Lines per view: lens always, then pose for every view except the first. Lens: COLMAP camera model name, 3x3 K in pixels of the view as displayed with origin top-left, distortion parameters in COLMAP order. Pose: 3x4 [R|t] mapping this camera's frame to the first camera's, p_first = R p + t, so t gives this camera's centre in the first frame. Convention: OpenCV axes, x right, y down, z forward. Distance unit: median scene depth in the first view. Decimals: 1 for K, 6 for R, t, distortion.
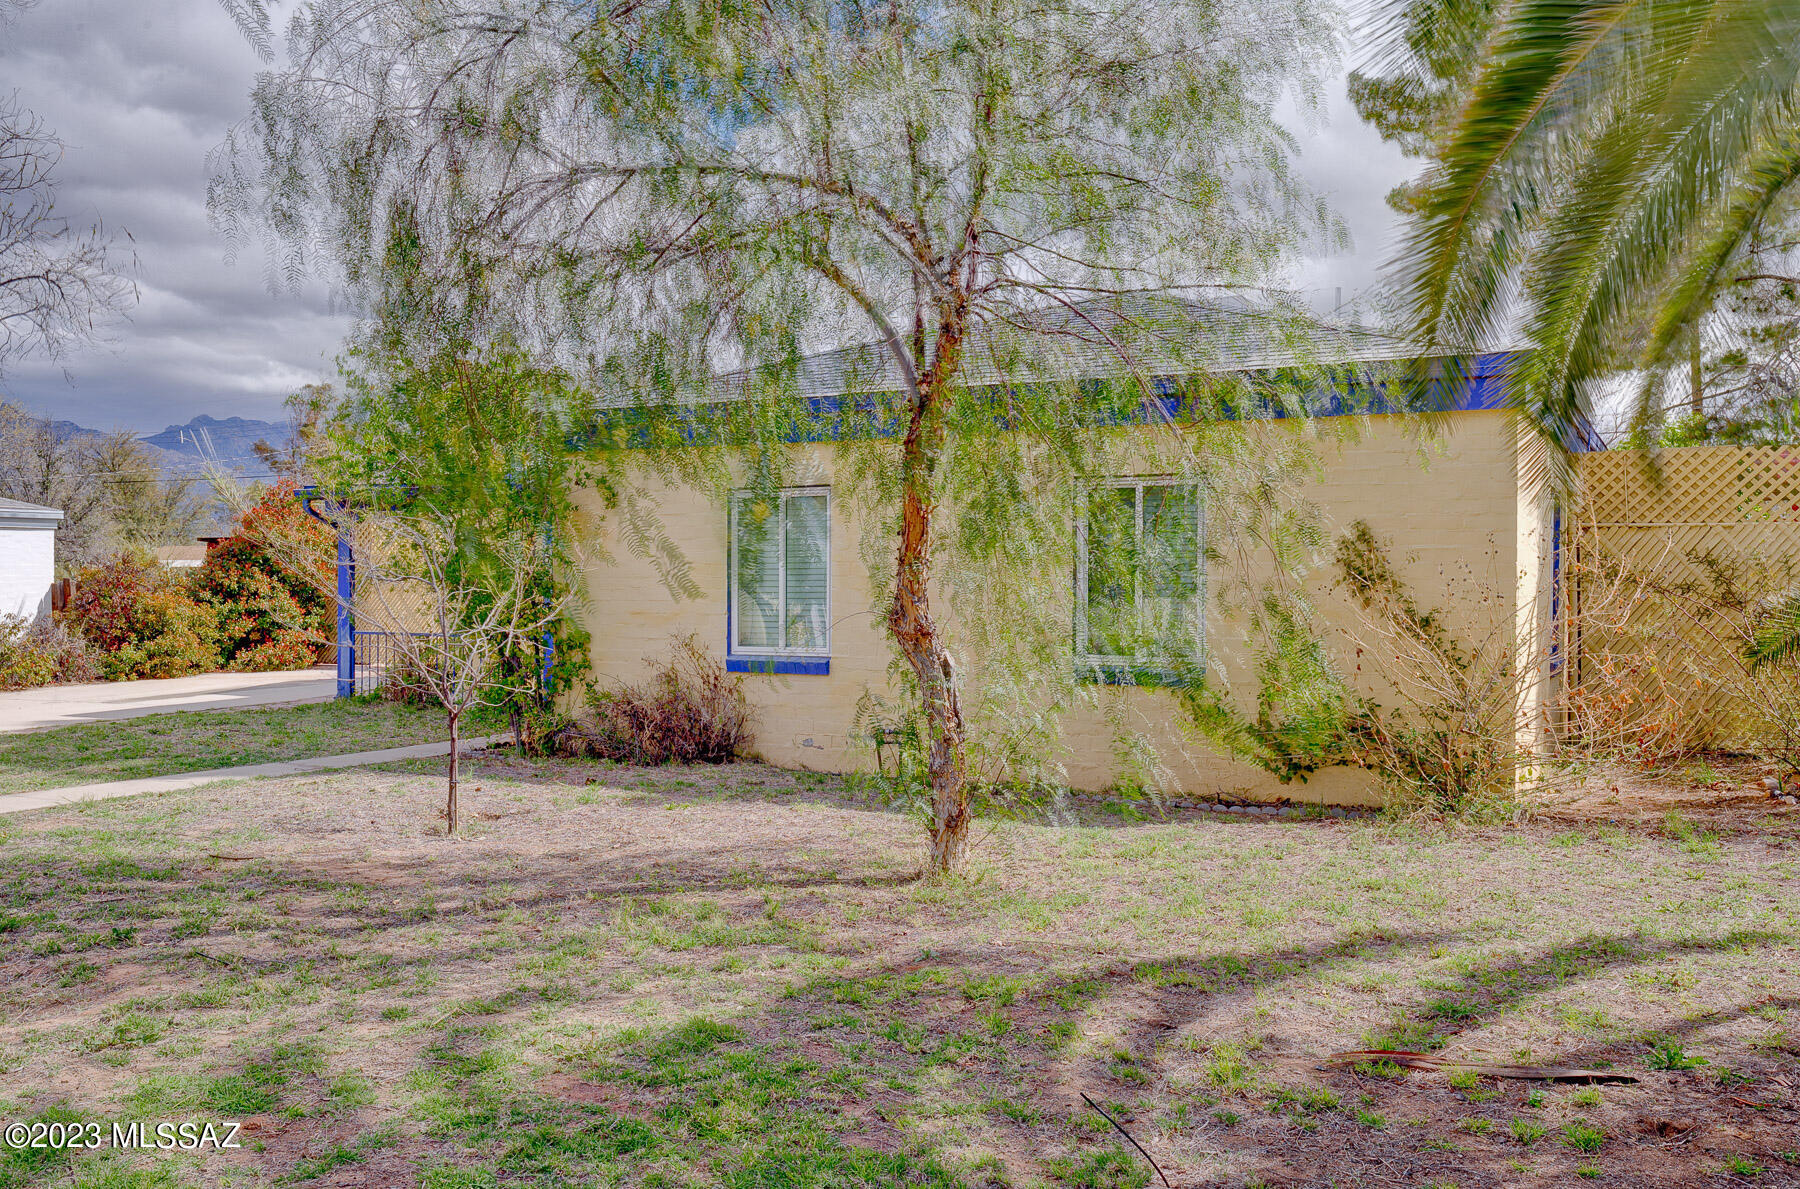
lens RADIAL K [[1563.3, 0, 902.7], [0, 1563.3, 588.5], [0, 0, 1]] dist [0.000489, 0.000794]
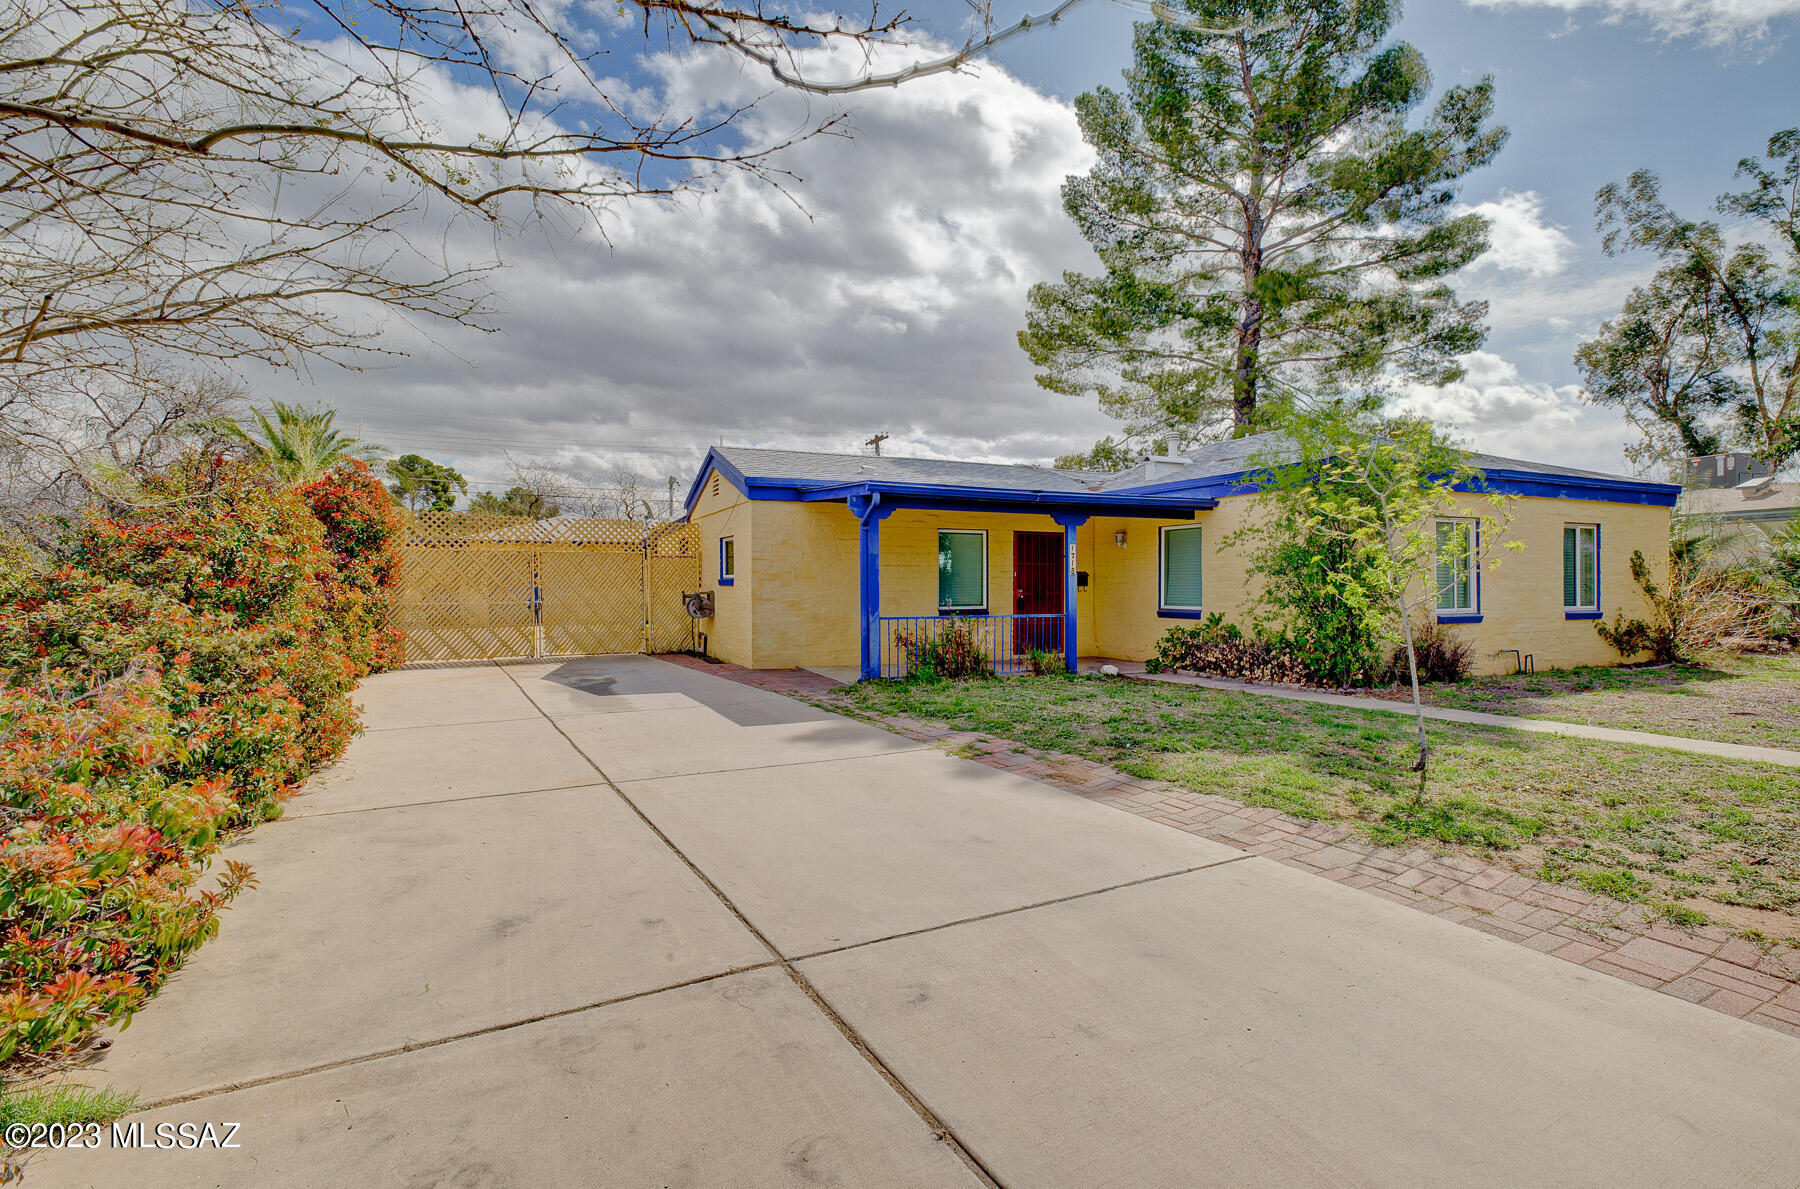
lens RADIAL K [[864.5, 0, 907.3], [0, 864.5, 582.5], [0, 0, 1]] dist [0.000429, 0.003529]
pose [[0.601001, -0.001016, 0.799248, -1.208585], [0.005936, 0.999977, -0.003192, 0.007510], [-0.799226, 0.006662, 0.600993, 0.901129]]
